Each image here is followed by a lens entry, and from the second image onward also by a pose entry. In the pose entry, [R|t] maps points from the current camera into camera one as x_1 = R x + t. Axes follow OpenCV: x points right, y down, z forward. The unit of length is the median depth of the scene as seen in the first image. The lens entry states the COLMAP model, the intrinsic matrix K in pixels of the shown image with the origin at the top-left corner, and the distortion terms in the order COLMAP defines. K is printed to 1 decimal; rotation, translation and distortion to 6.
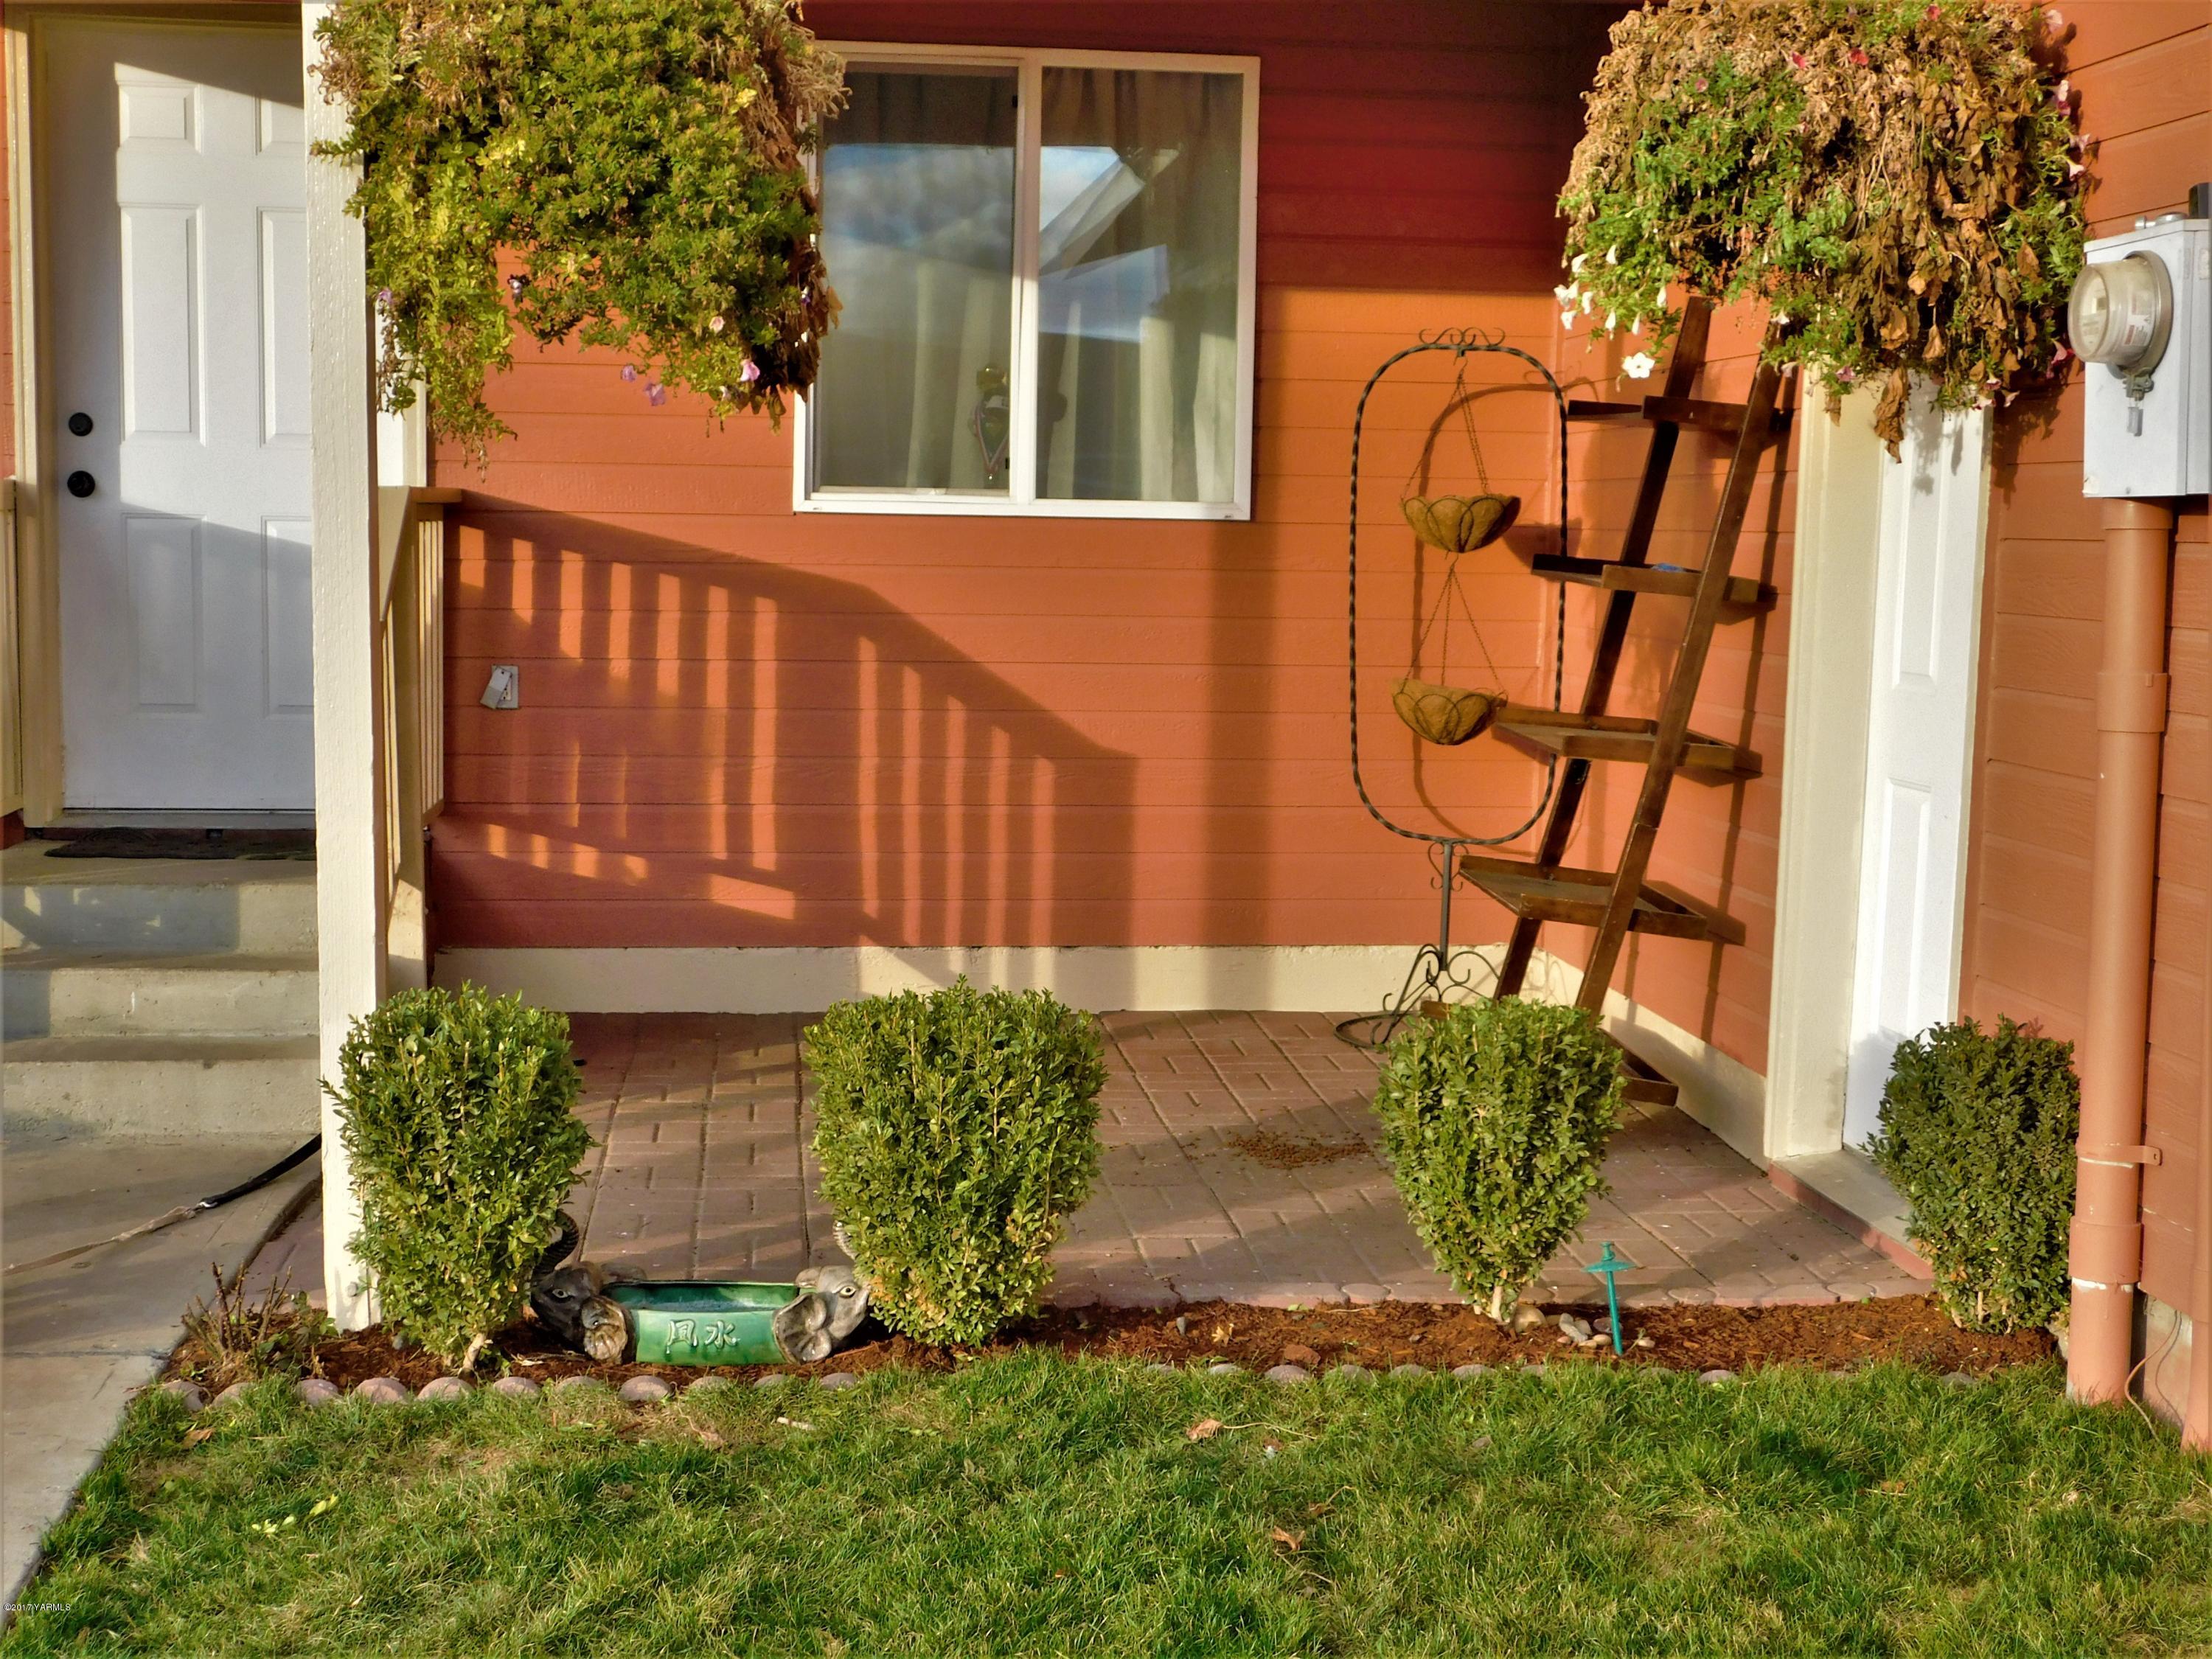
lens RADIAL K [[2876.4, 0, 1106.3], [0, 2876.4, 832.4], [0, 0, 1]] dist [0.010764, 0.000000]
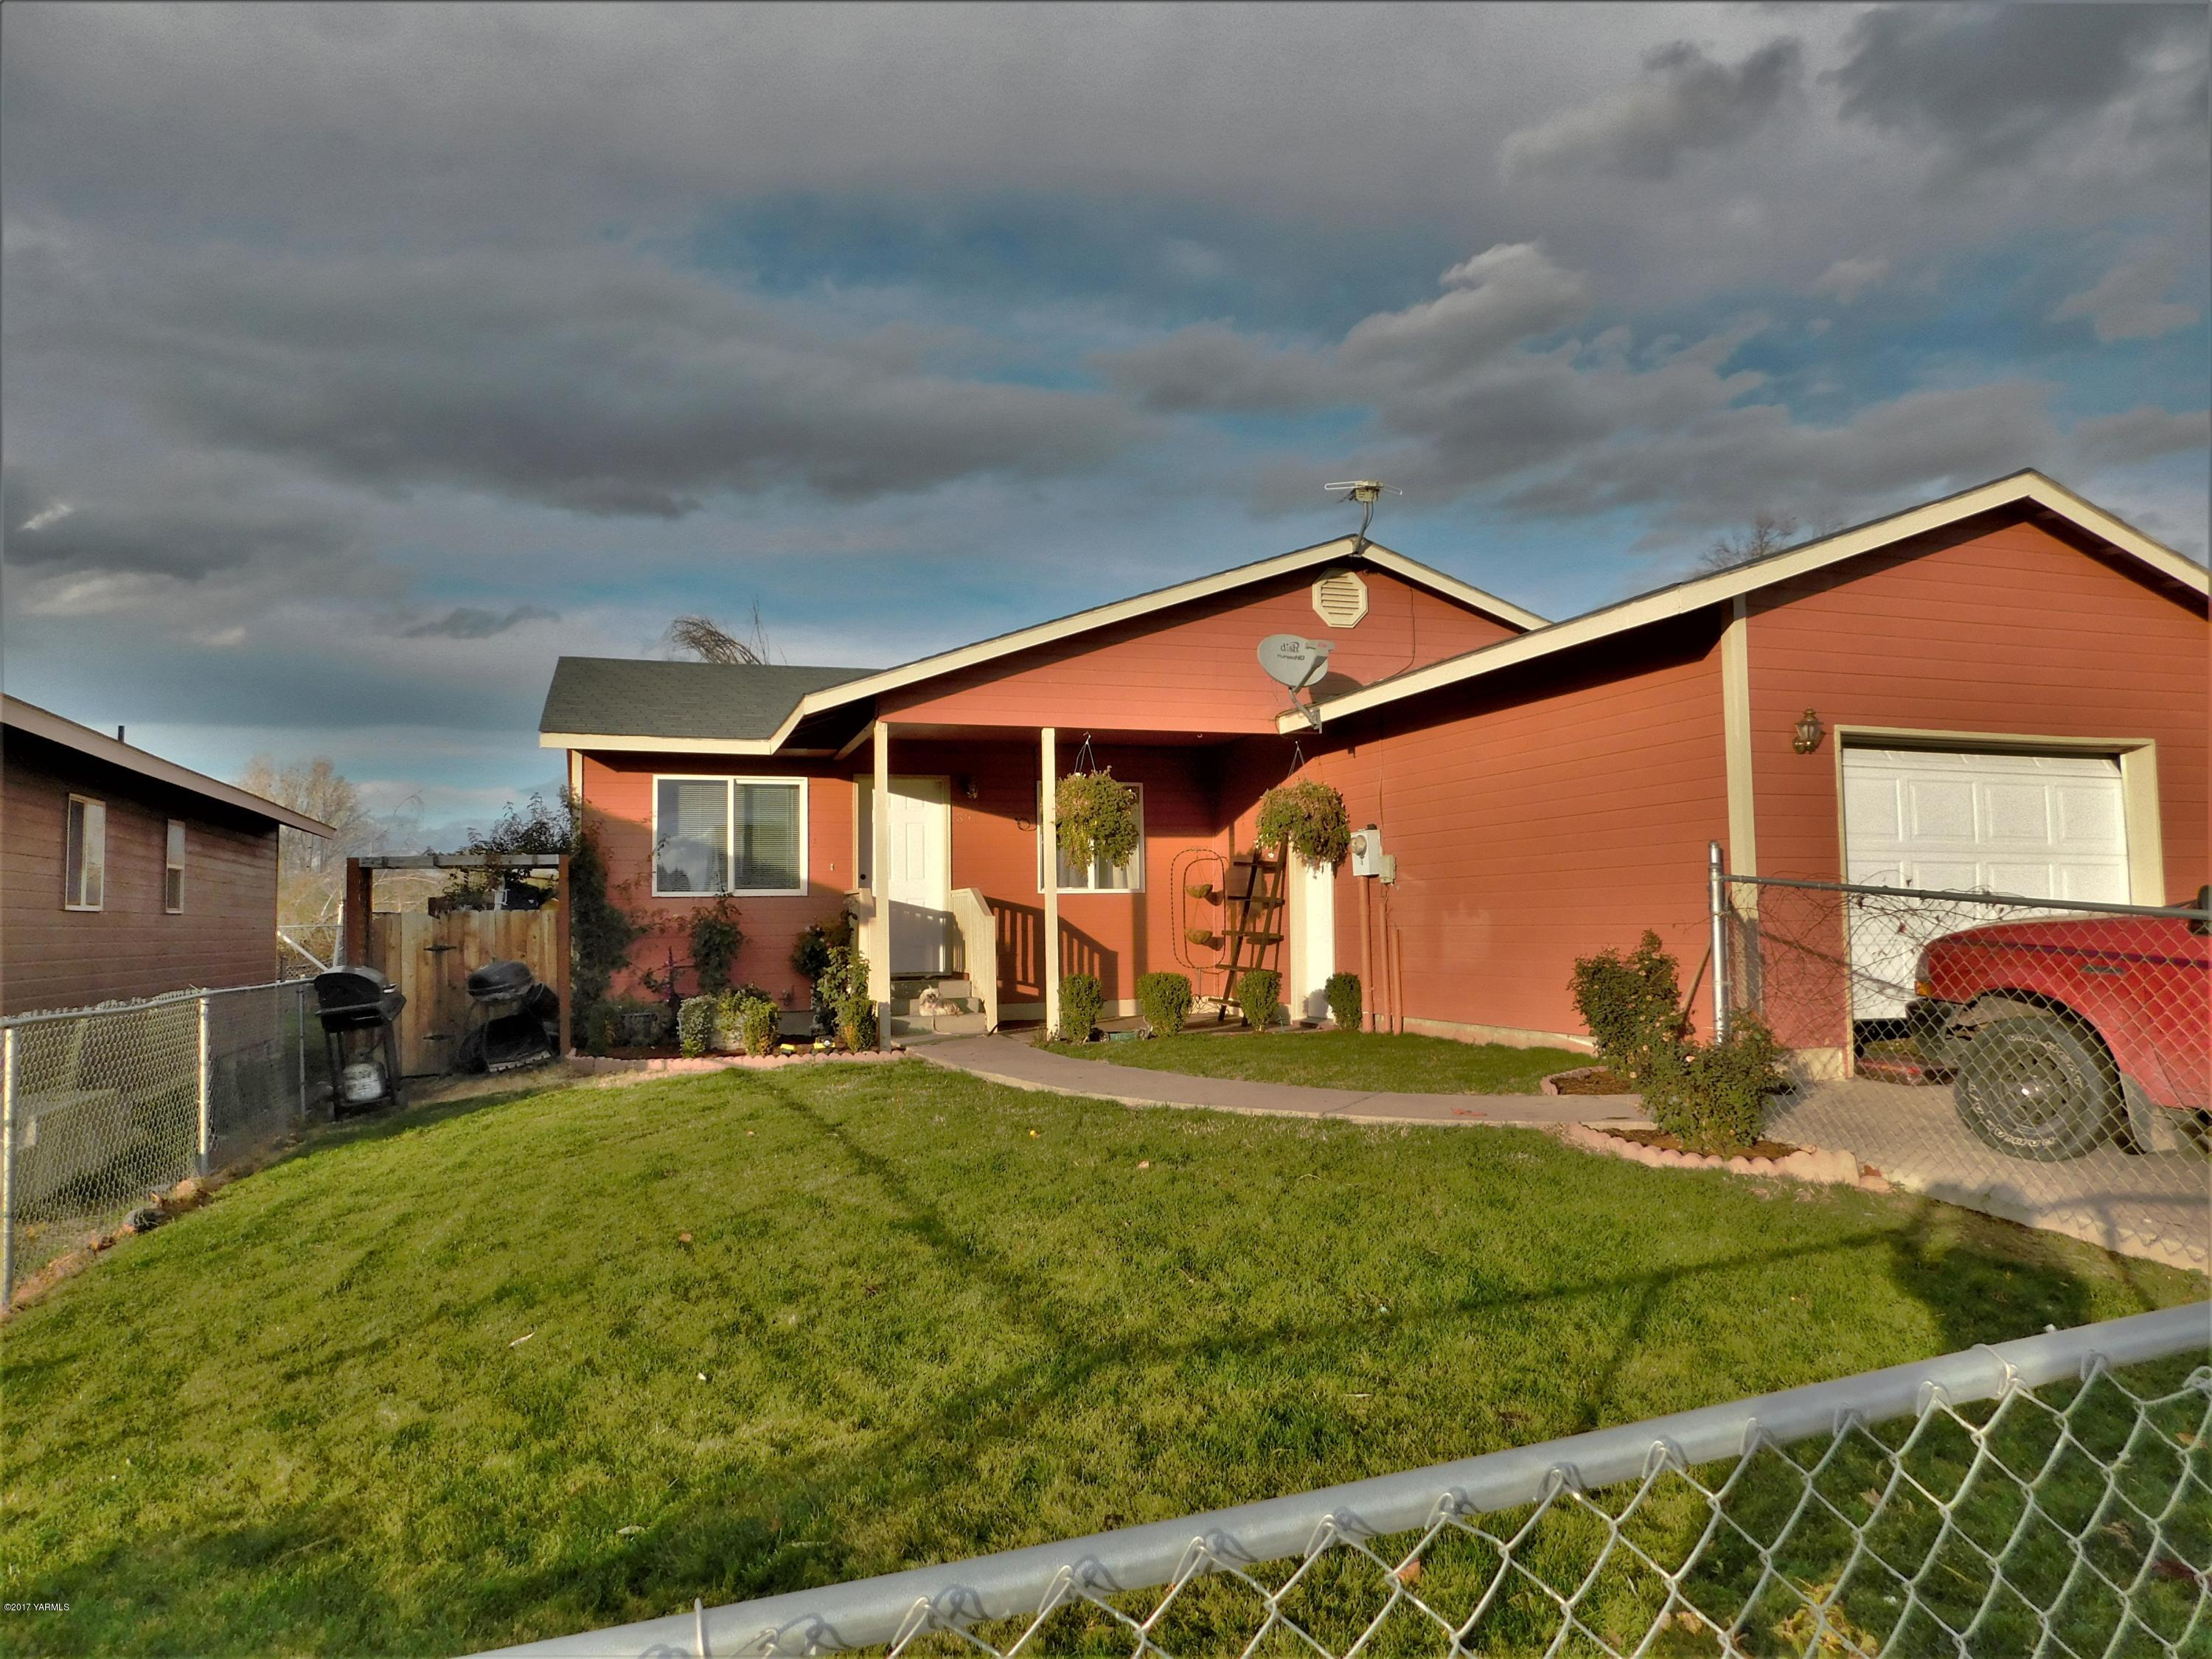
lens RADIAL K [[1475.6, 0, 1104.4], [0, 1475.6, 830.5], [0, 0, 1]] dist [-0.003073, 0.002651]
pose [[0.977902, -0.016648, 0.208401, -0.565454], [0.052220, 0.984678, -0.166379, 0.192396], [-0.202439, 0.173585, 0.963788, -1.308891]]
